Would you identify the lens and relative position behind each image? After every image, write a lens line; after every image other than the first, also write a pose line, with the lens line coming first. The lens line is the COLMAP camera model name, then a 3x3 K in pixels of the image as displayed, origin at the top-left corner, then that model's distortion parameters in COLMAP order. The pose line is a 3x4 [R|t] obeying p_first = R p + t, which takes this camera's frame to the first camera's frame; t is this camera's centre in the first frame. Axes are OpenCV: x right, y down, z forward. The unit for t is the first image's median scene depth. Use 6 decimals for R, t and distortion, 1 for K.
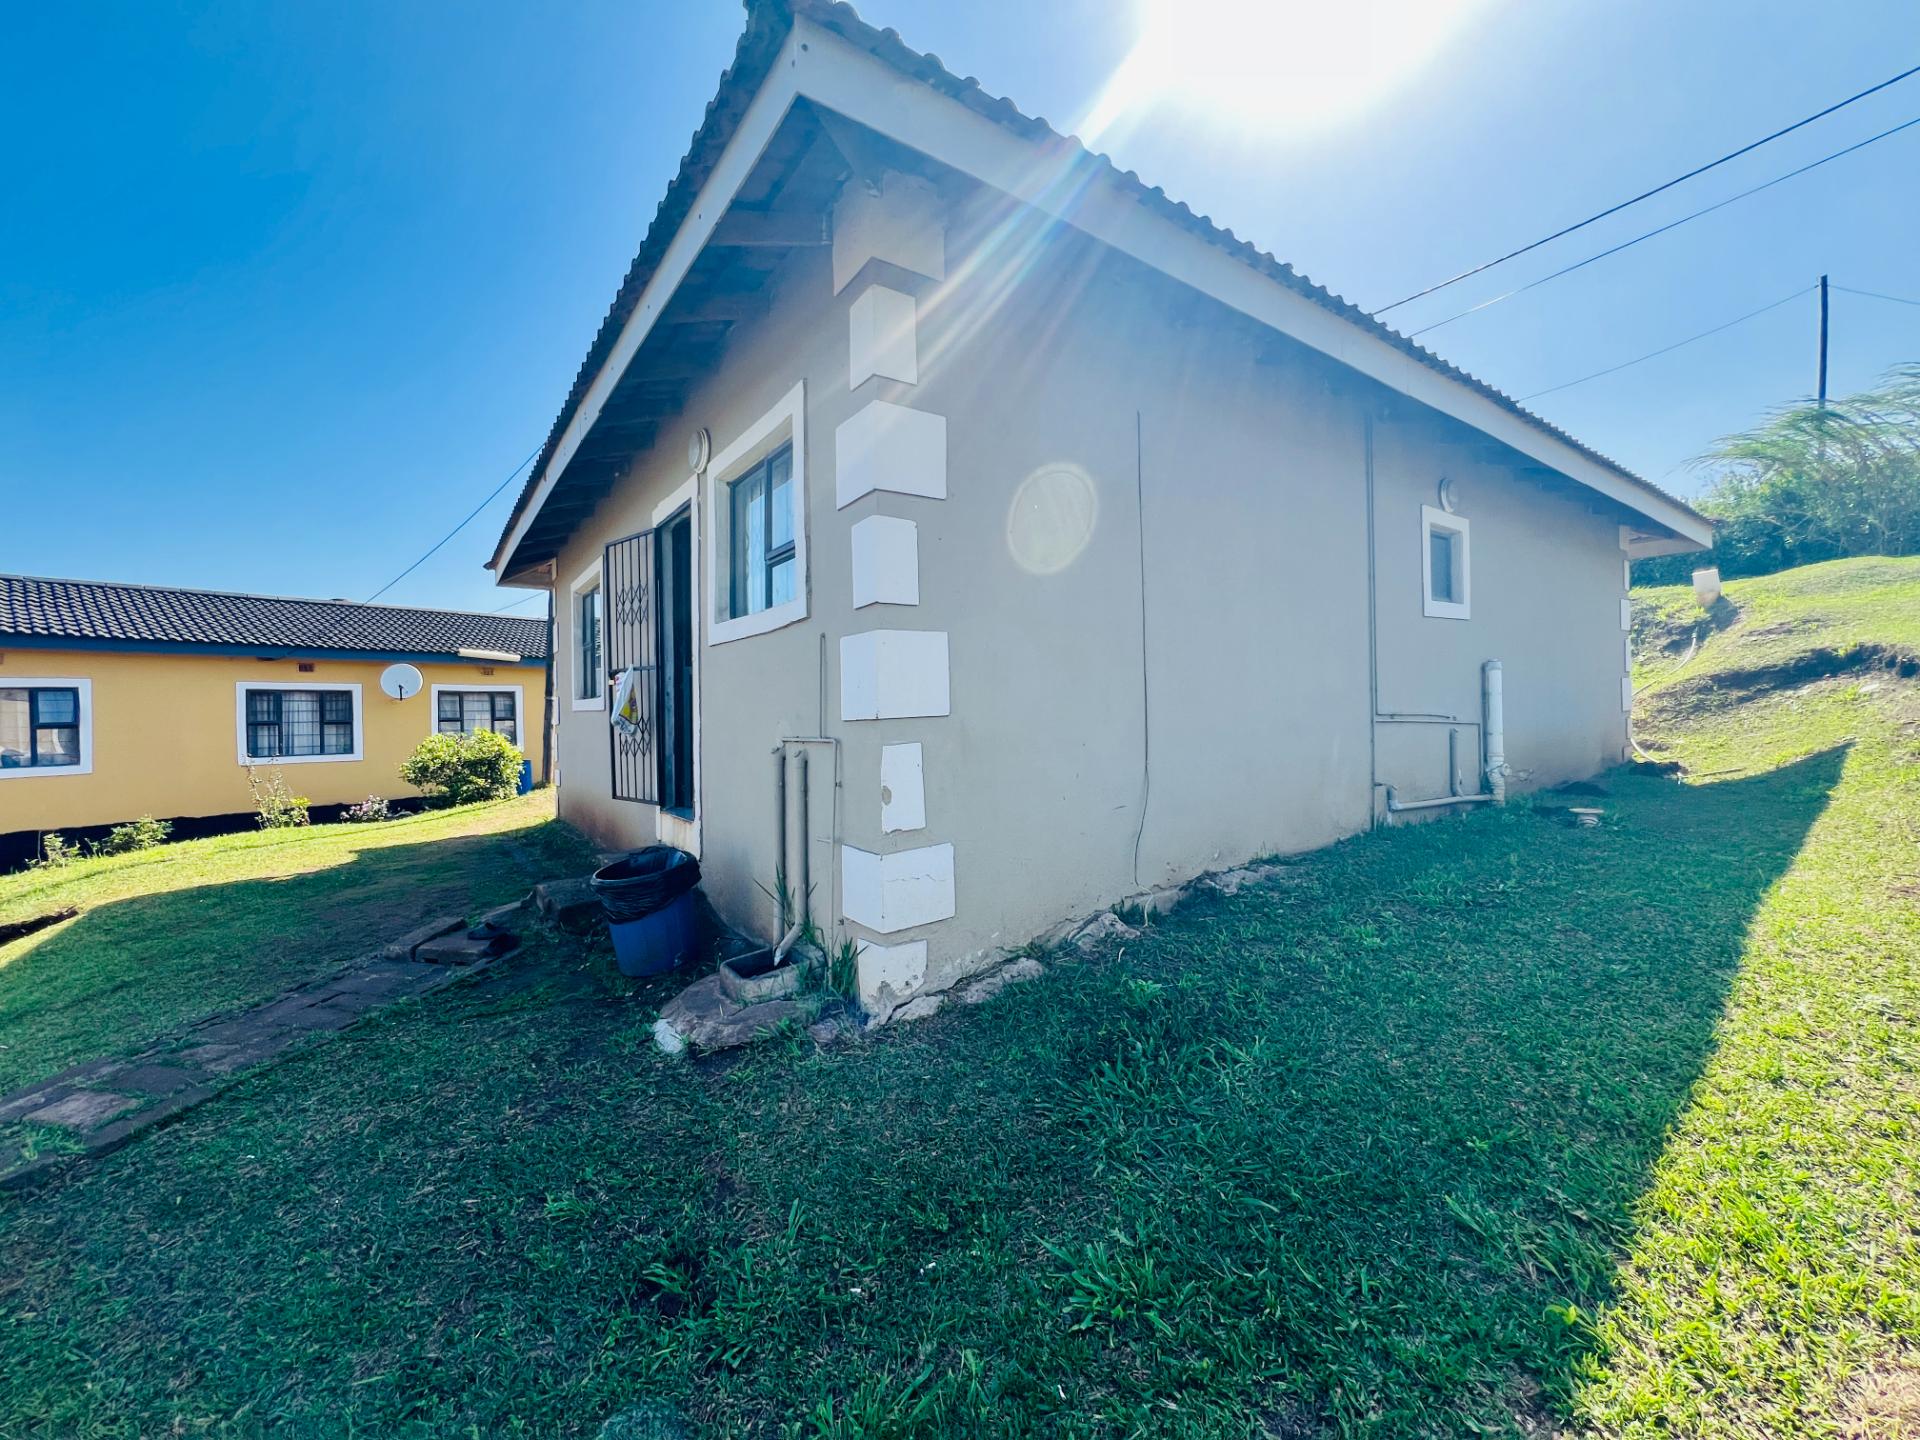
lens RADIAL K [[775.5, 0, 955.7], [0, 775.5, 717.8], [0, 0, 1]] dist [0.000654, 0.000864]
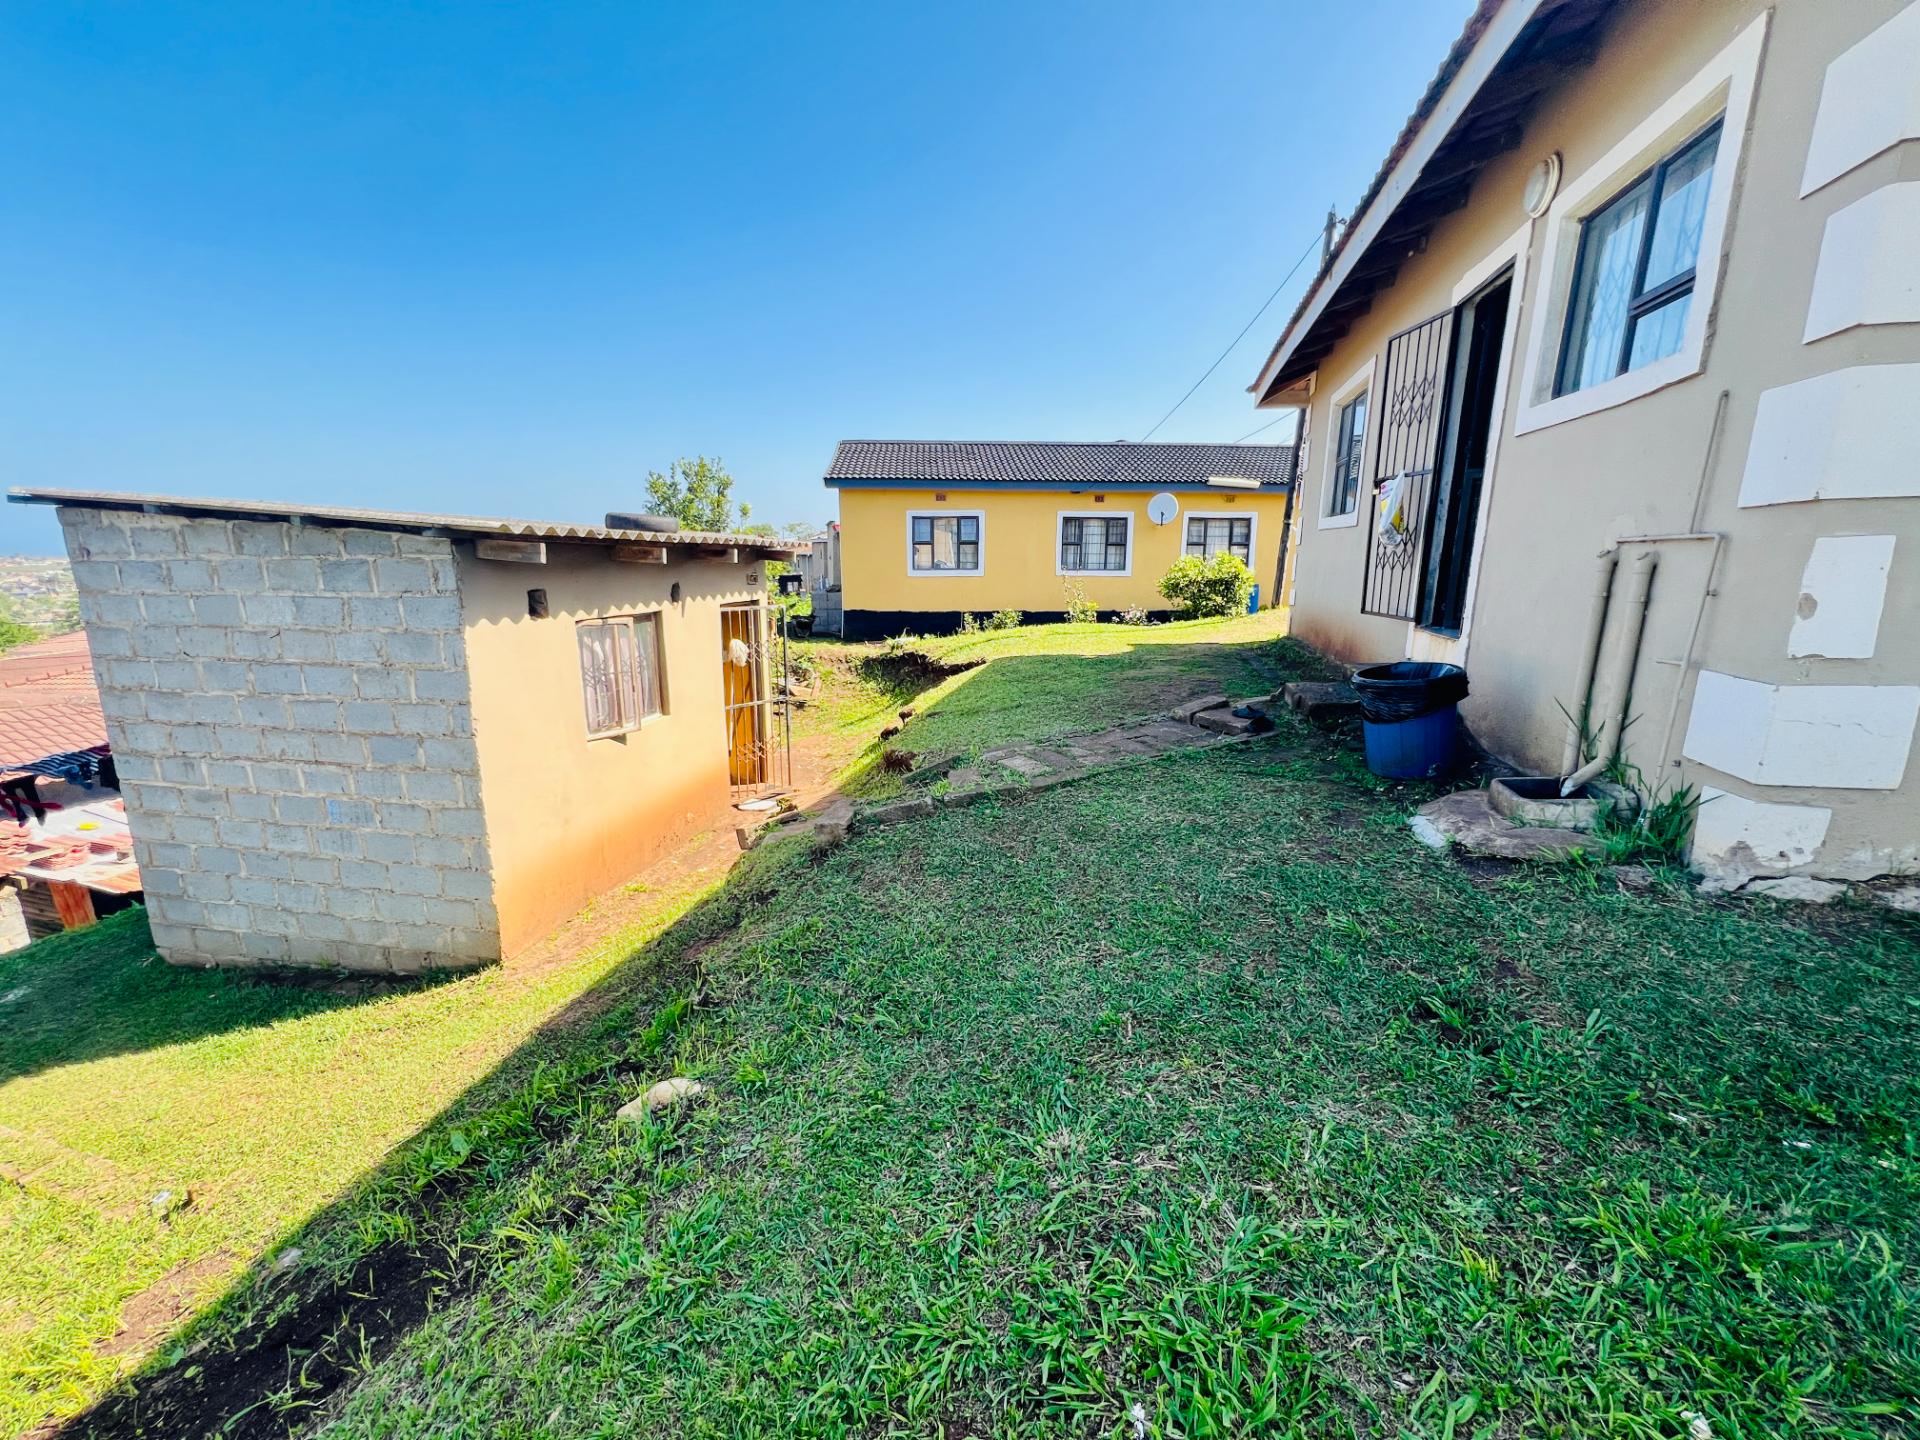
lens RADIAL K [[775.5, 0, 955.7], [0, 775.5, 717.8], [0, 0, 1]] dist [0.000654, 0.000864]
pose [[0.656897, 0.177891, -0.732695, -0.055616], [-0.021354, 0.975768, 0.217762, 0.054154], [0.753678, -0.127401, 0.644778, -0.093248]]
